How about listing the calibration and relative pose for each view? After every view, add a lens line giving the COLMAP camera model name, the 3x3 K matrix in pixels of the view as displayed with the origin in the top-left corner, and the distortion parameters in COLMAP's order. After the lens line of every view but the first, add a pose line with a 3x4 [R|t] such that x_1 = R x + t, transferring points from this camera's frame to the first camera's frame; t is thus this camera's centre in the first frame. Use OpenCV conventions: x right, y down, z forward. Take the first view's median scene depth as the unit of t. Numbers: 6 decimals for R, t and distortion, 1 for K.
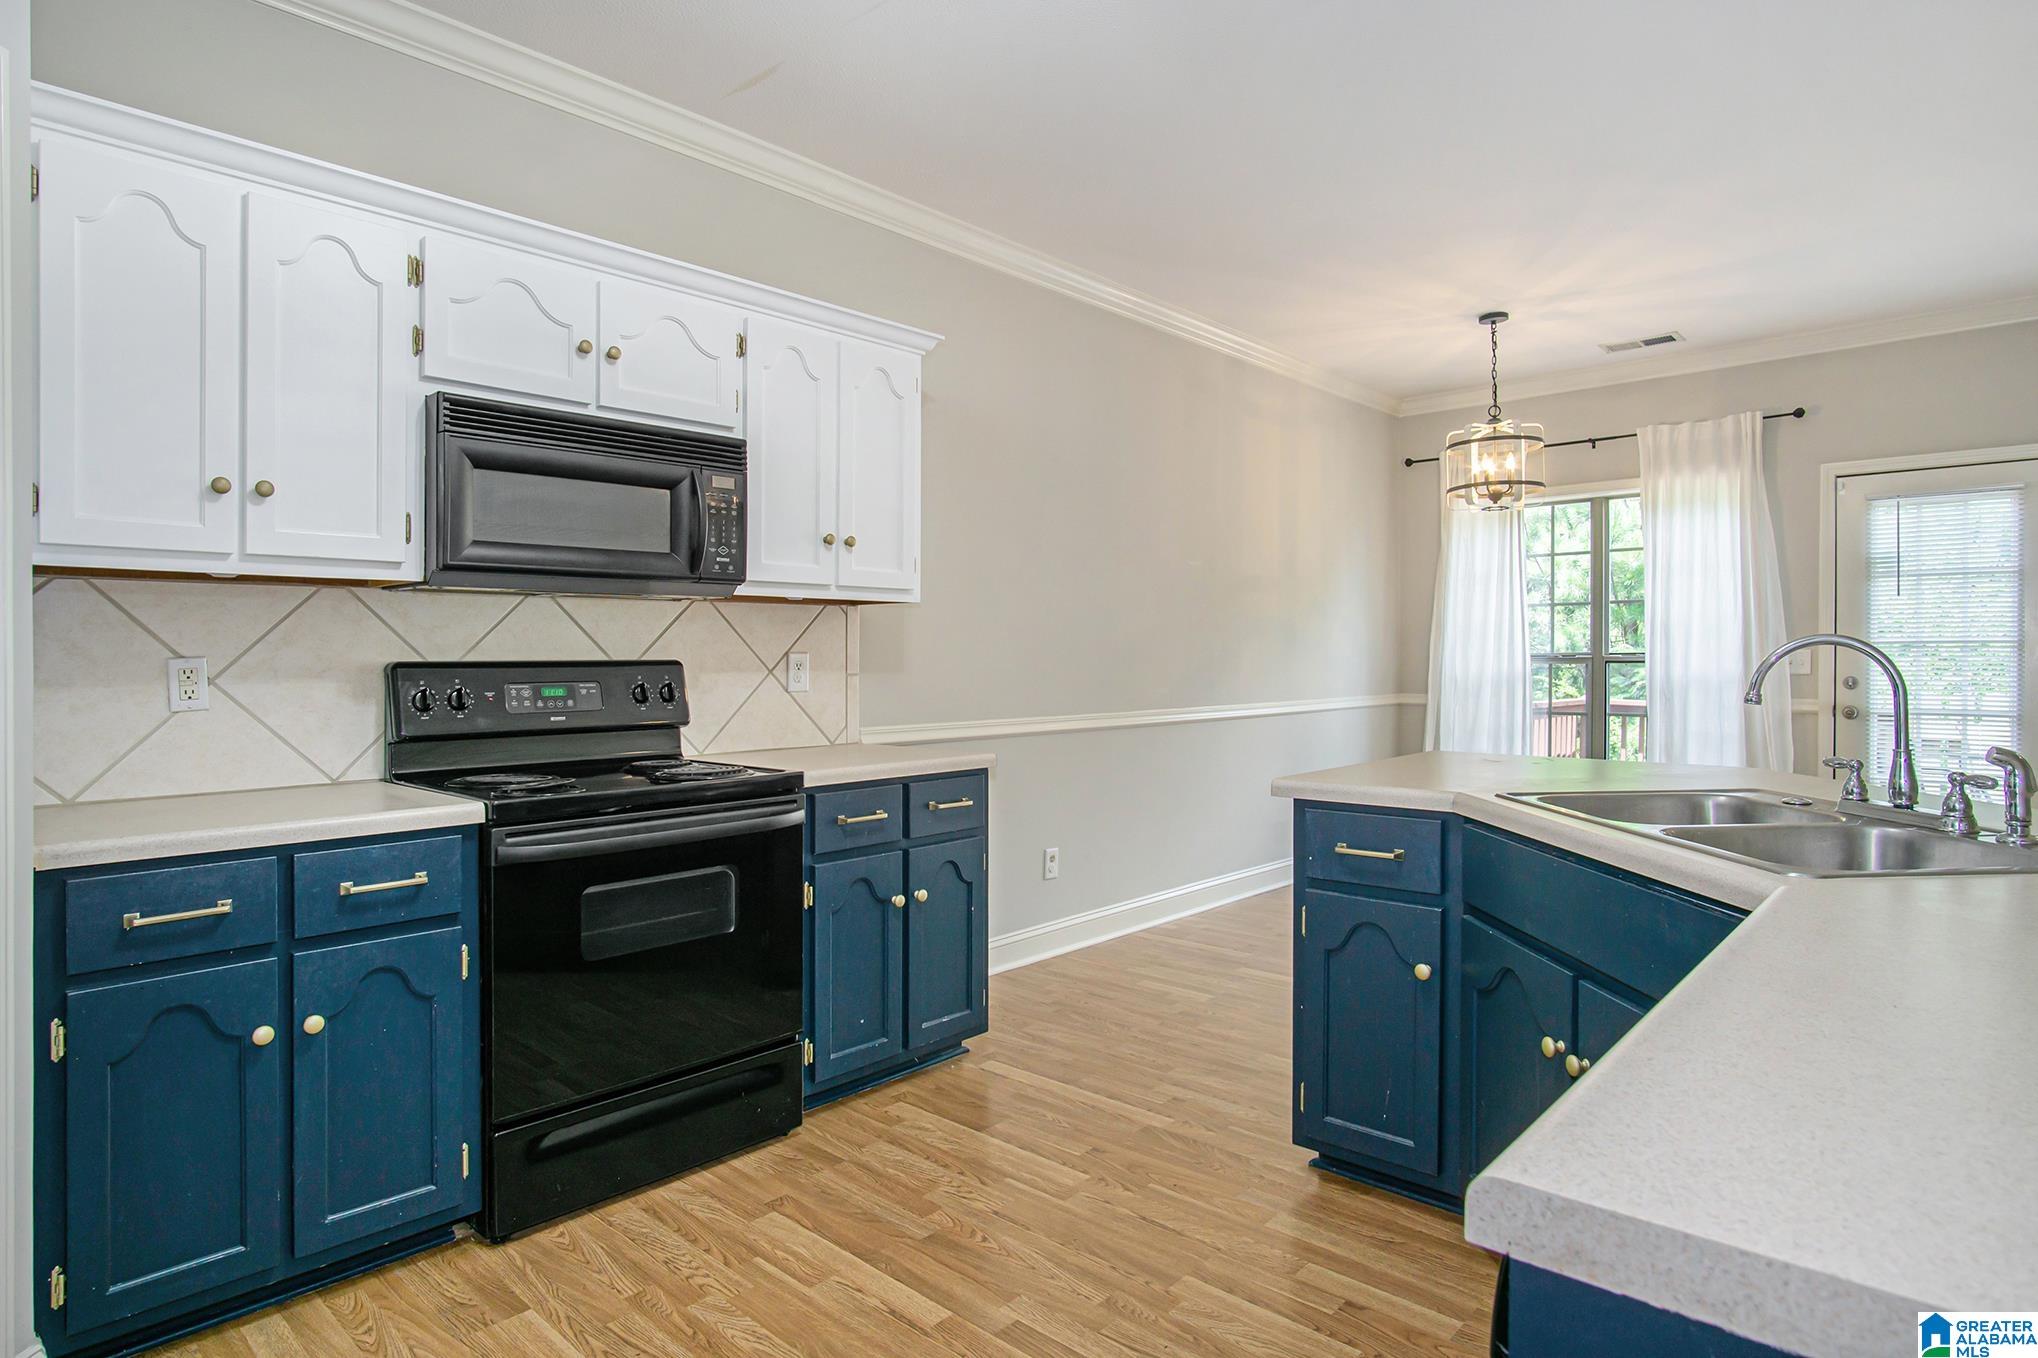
lens RADIAL K [[1108.9, 0, 1073.7], [0, 1108.9, 681.0], [0, 0, 1]] dist [-0.022965, 0.001760]
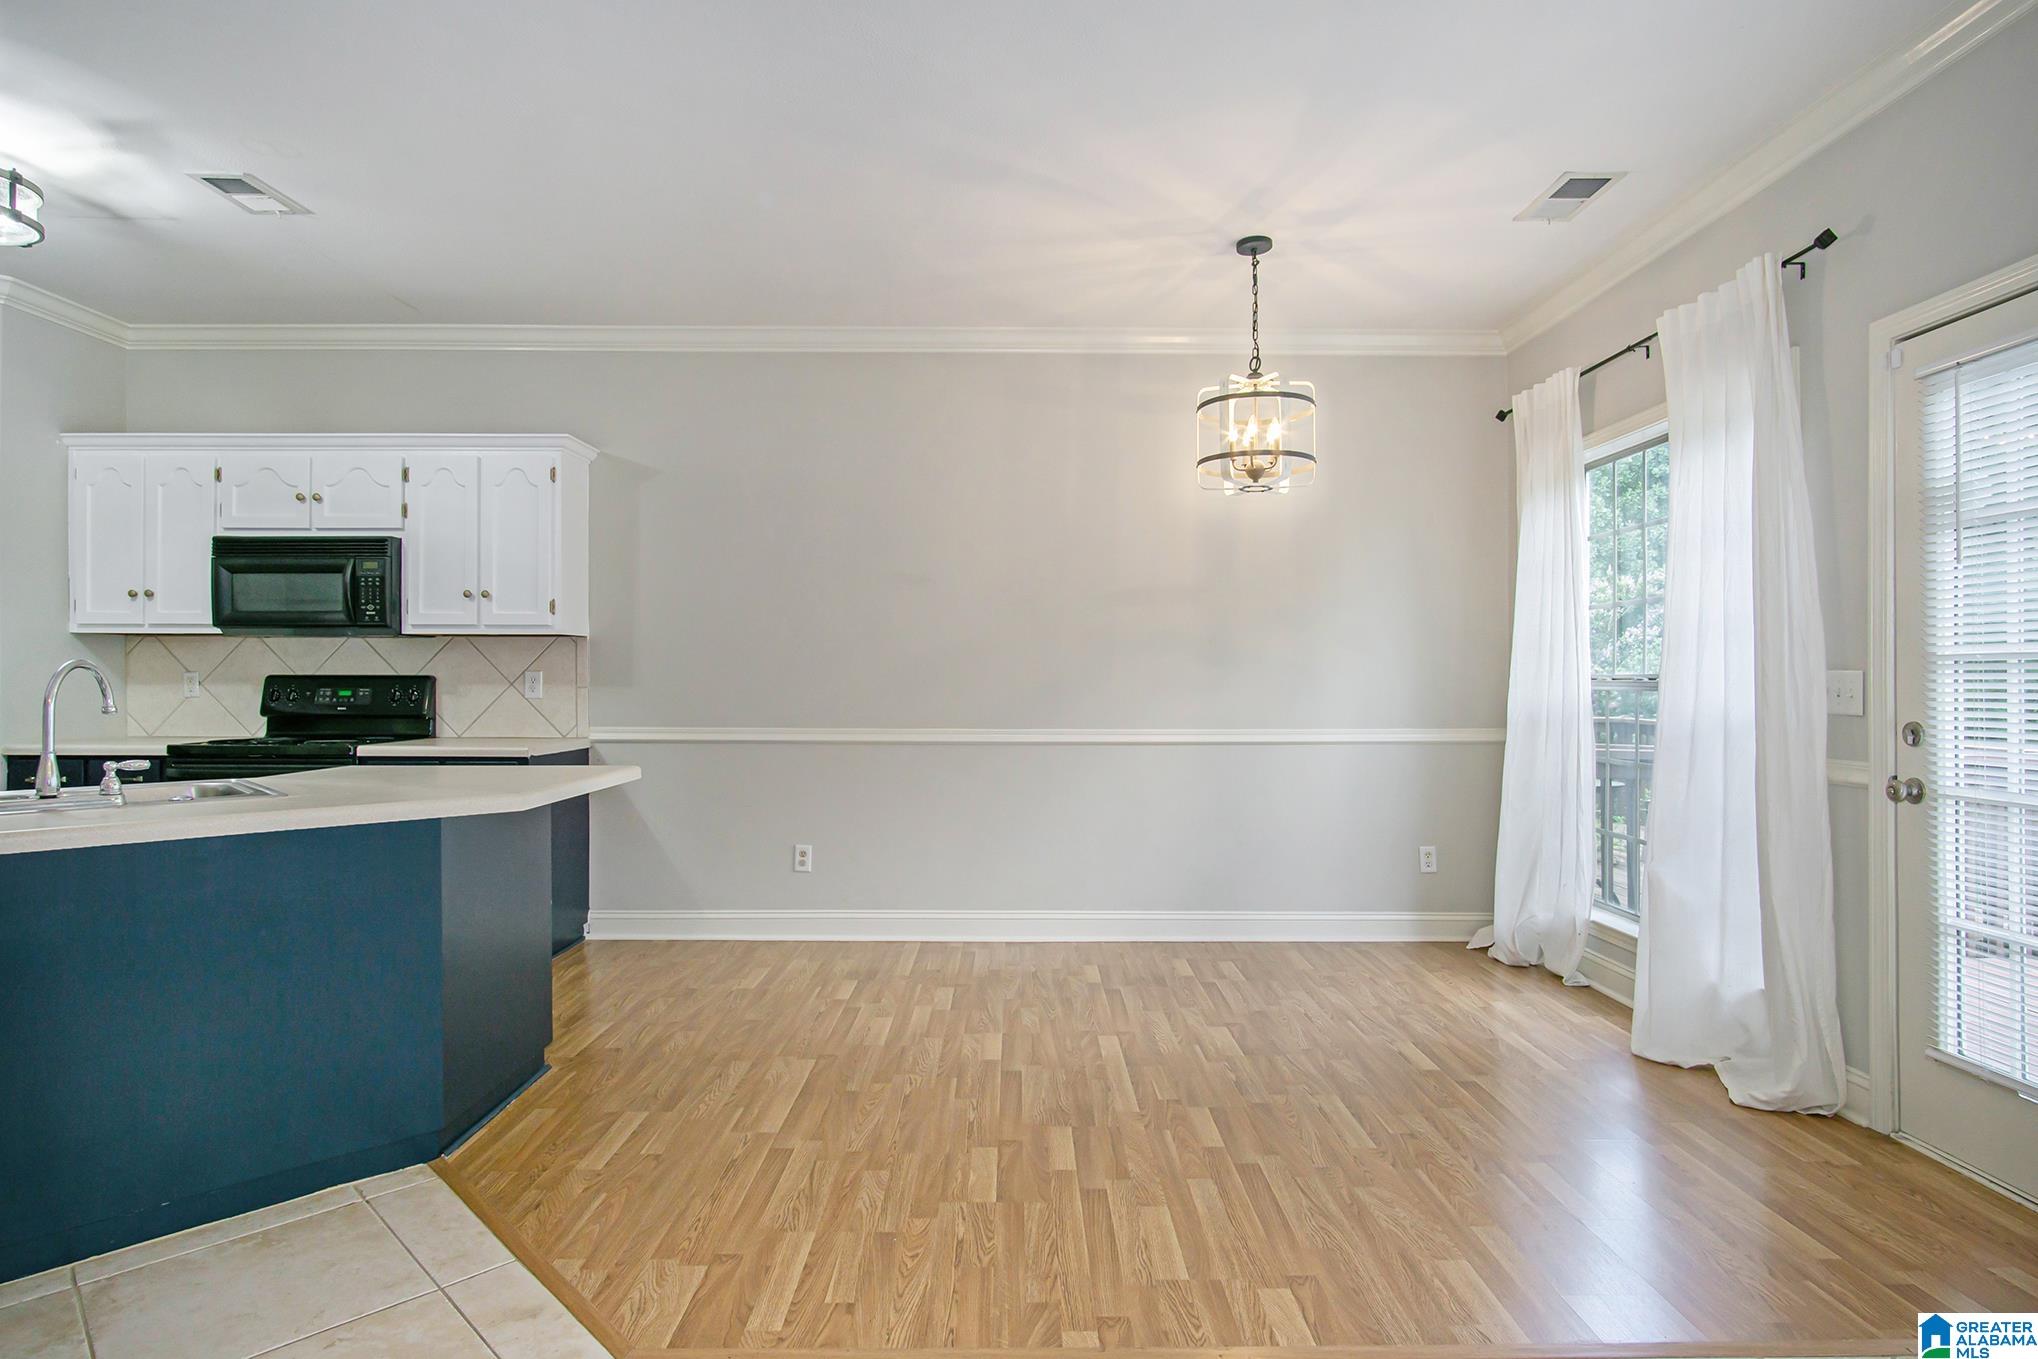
lens RADIAL K [[1108.9, 0, 1026.7], [0, 1108.9, 687.2], [0, 0, 1]] dist [-0.022965, 0.001760]
pose [[0.667999, 0.010090, -0.744094, 1.478276], [-0.023196, 0.999705, -0.007267, -0.011367], [0.743801, 0.022114, 0.668036, 0.624031]]
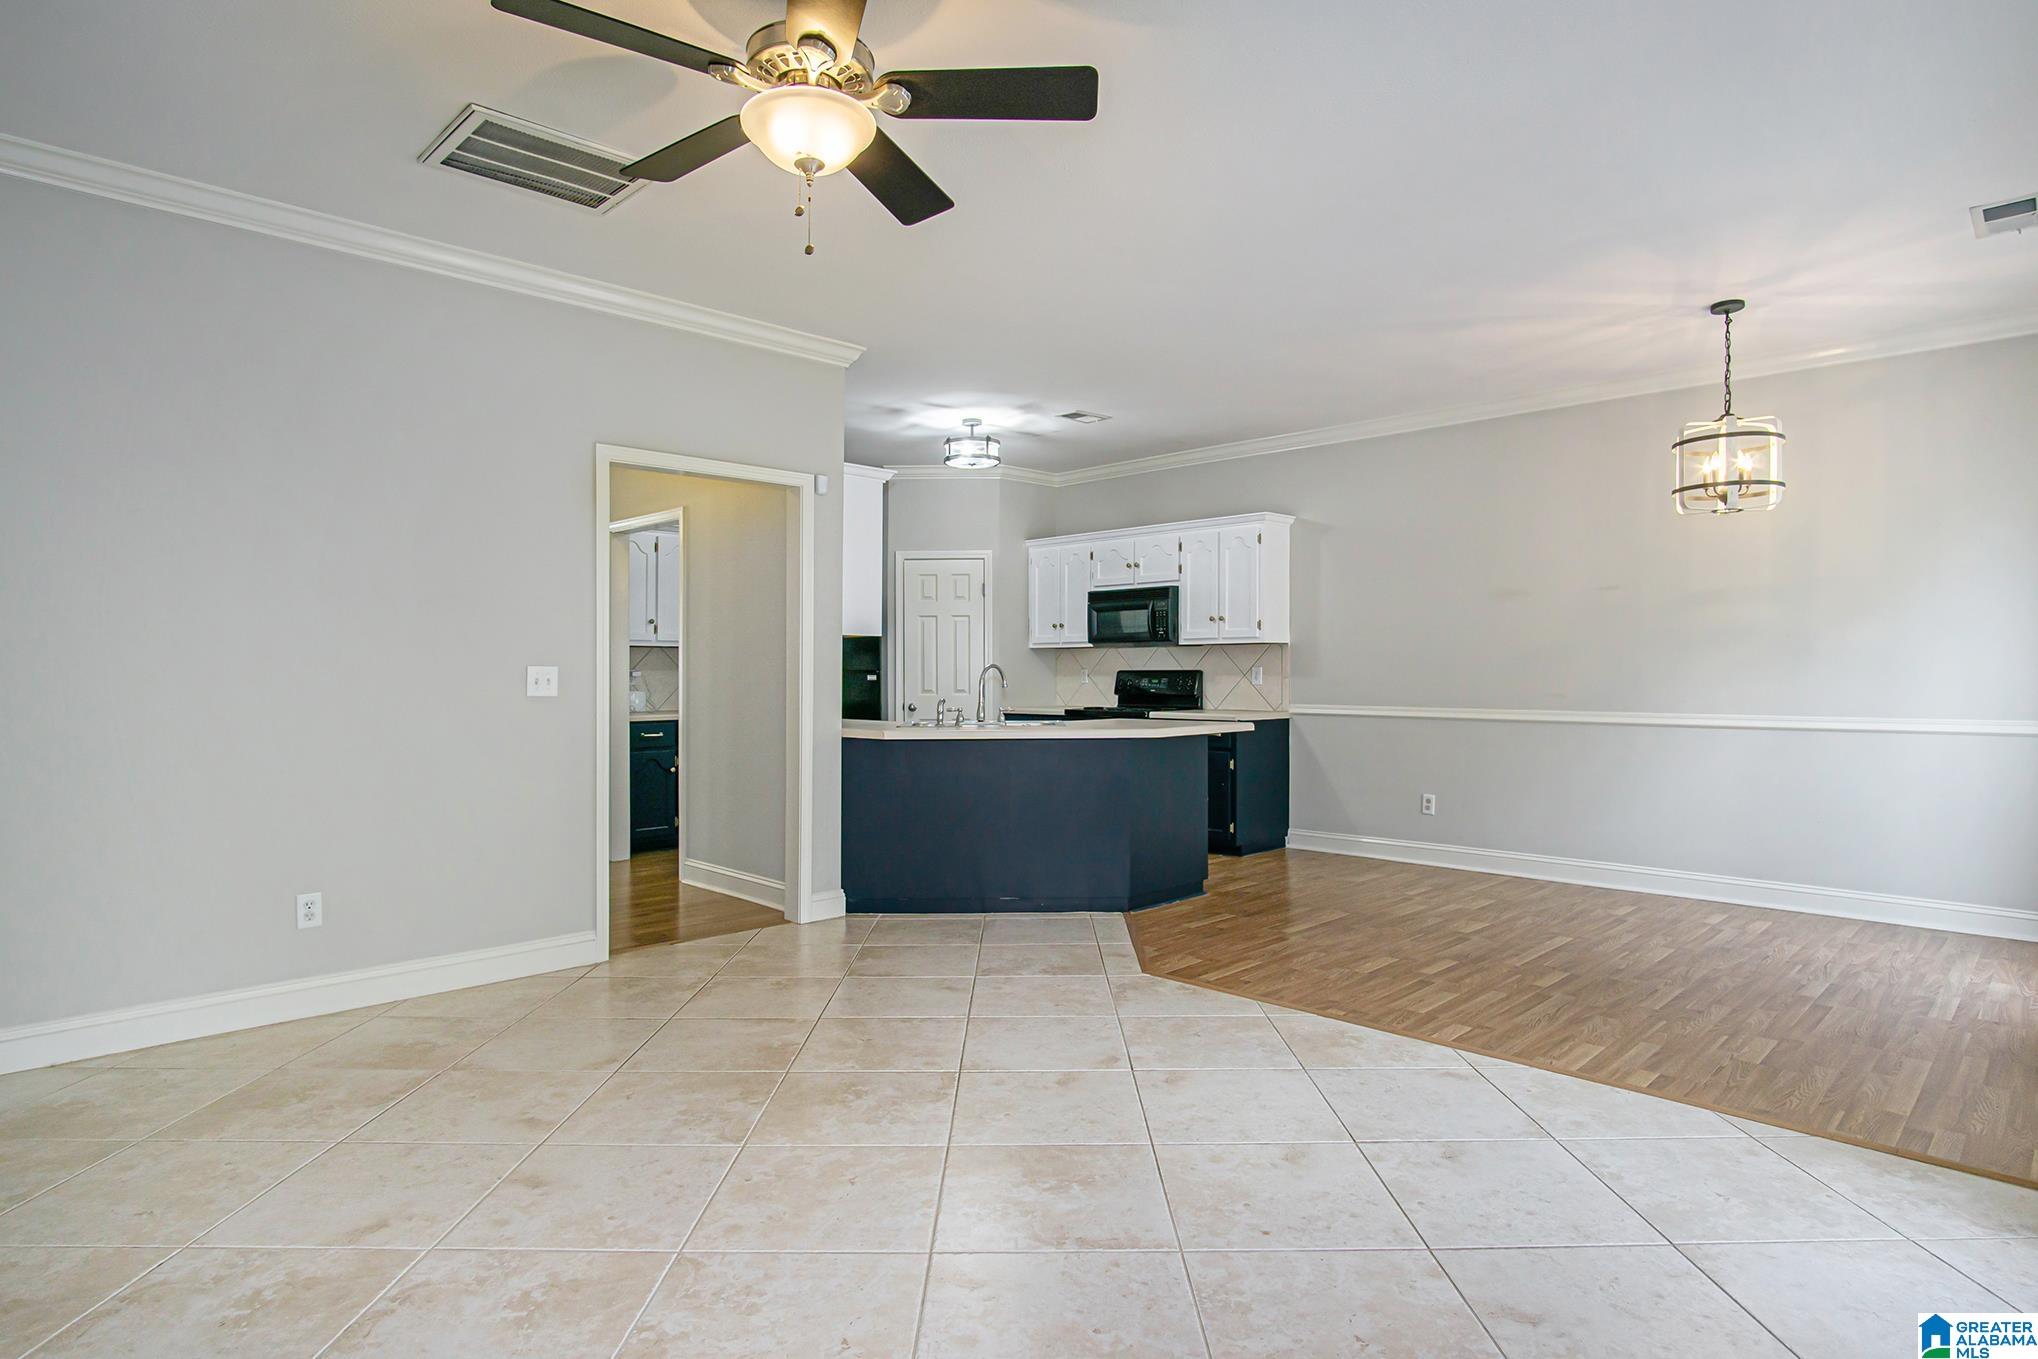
lens RADIAL K [[1108.9, 0, 1020.0], [0, 1108.9, 683.2], [0, 0, 1]] dist [-0.022965, 0.001760]
pose [[-0.062273, 0.014752, -0.997950, 2.328032], [-0.021225, 0.999645, 0.016101, -0.022278], [0.997833, 0.022184, -0.061938, 0.804151]]
